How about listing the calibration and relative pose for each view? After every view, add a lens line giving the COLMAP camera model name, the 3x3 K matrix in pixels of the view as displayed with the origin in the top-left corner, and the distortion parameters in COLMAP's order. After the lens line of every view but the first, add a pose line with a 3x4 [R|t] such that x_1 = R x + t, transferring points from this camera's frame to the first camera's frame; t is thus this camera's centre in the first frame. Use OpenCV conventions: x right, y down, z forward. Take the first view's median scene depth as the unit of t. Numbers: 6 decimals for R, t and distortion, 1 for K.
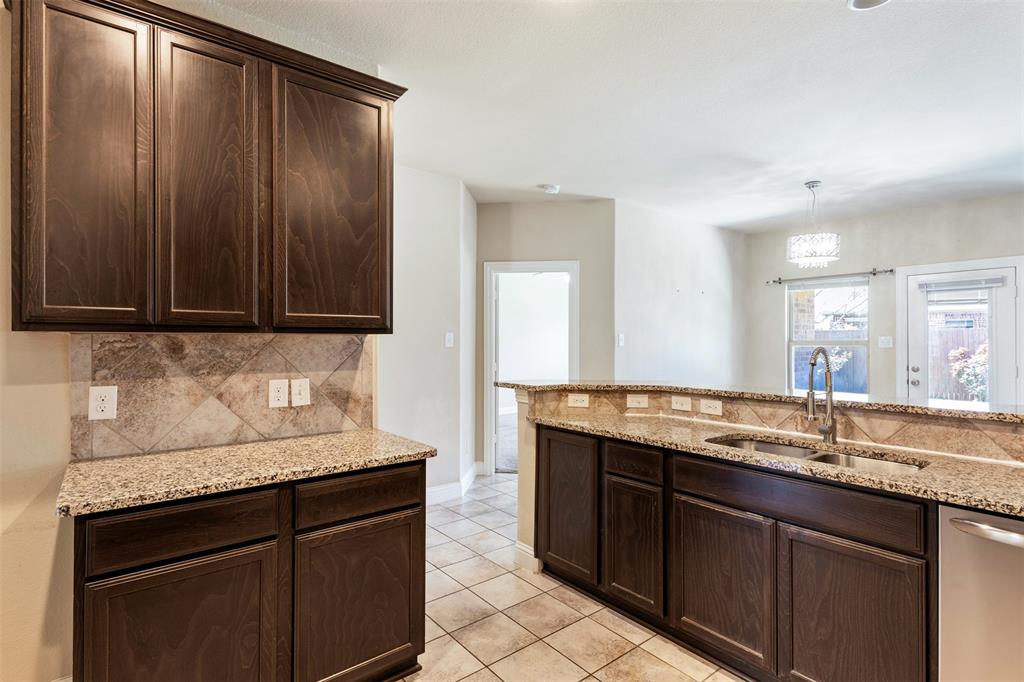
lens RADIAL K [[505.5, 0, 513.0], [0, 505.5, 338.2], [0, 0, 1]] dist [0.015560, -0.001762]
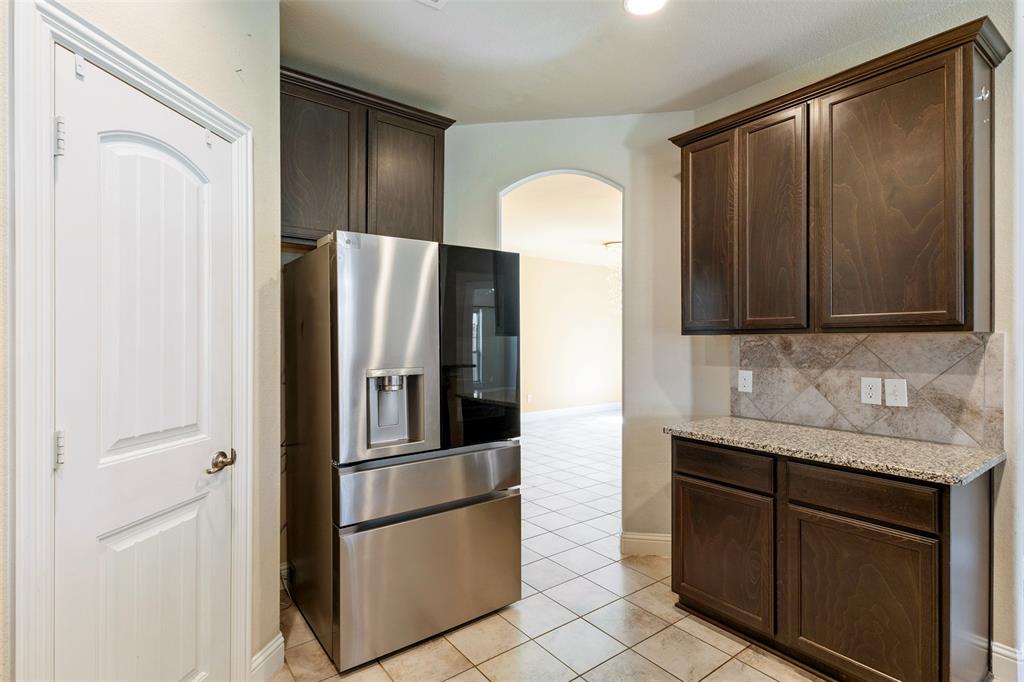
lens RADIAL K [[505.5, 0, 514.2], [0, 505.5, 340.7], [0, 0, 1]] dist [0.015560, -0.001762]
pose [[-0.039854, -0.001170, -0.999205, 0.652365], [0.006884, 0.999975, -0.001446, 0.002942], [0.999182, -0.006936, -0.039845, 0.330718]]
